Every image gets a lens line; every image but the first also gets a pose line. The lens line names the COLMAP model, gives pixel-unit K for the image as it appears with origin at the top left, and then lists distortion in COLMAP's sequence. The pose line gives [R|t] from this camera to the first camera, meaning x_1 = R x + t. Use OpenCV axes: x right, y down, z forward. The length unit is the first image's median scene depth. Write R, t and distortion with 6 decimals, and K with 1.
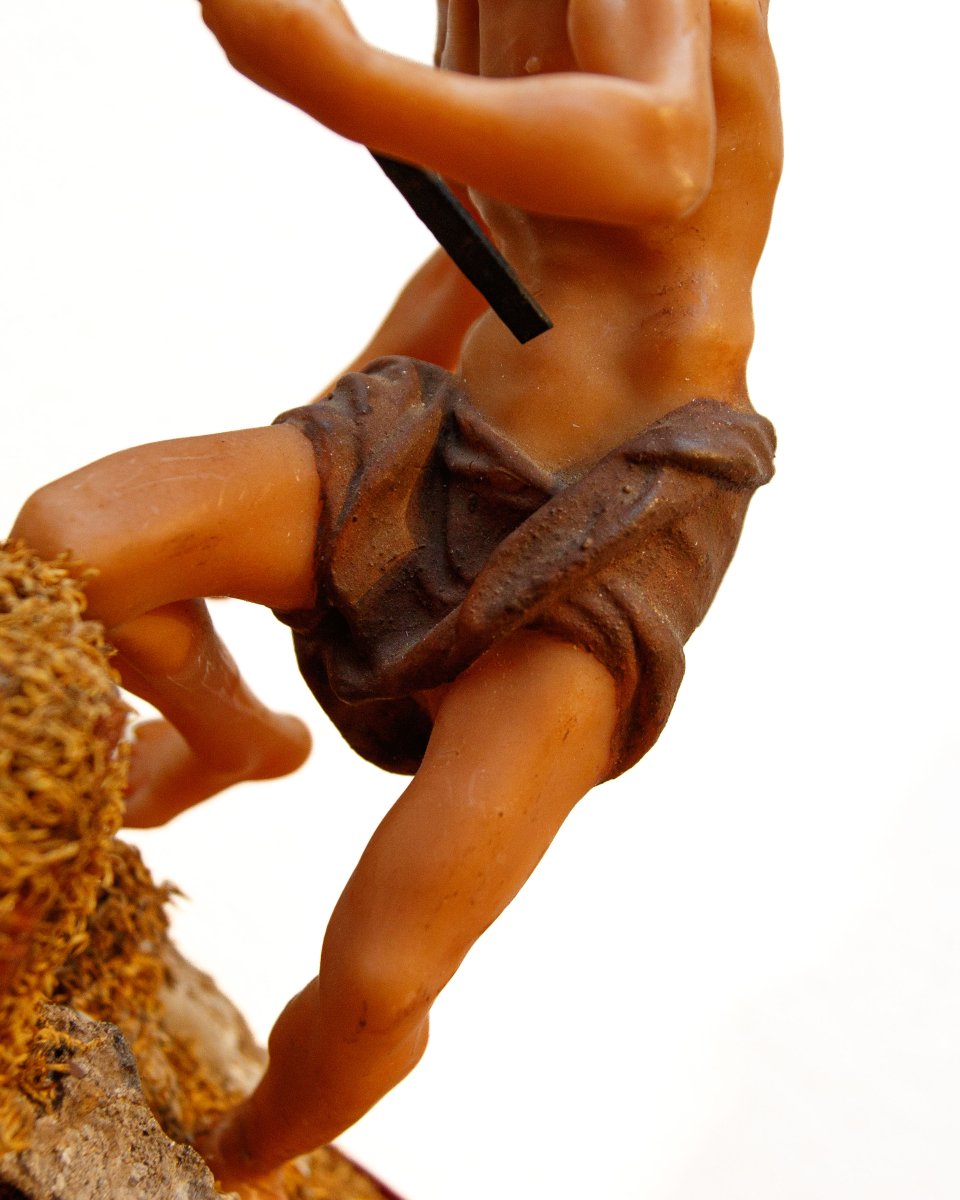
lens RADIAL K [[2399.0, 0, 480.0], [0, 2399.0, 600.0], [0, 0, 1]] dist [-0.020824, -0.449314]
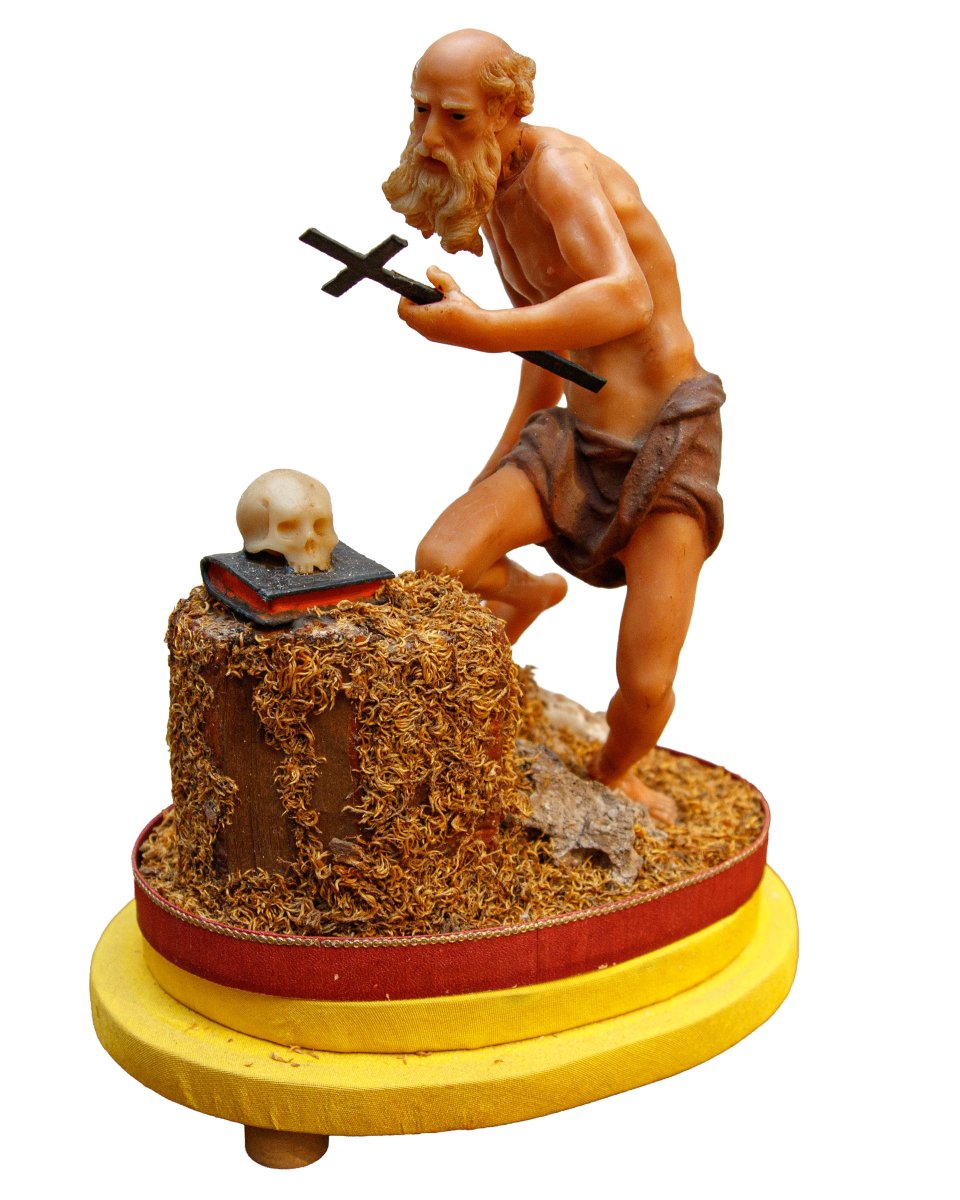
lens RADIAL K [[1397.1, 0, 480.0], [0, 1397.1, 600.0], [0, 0, 1]] dist [-0.163379, 0.004761]
pose [[0.916880, -0.382615, -0.113740, -0.007314], [0.395762, 0.908500, 0.134169, -0.144412], [0.051998, -0.168030, 0.984409, -0.261140]]
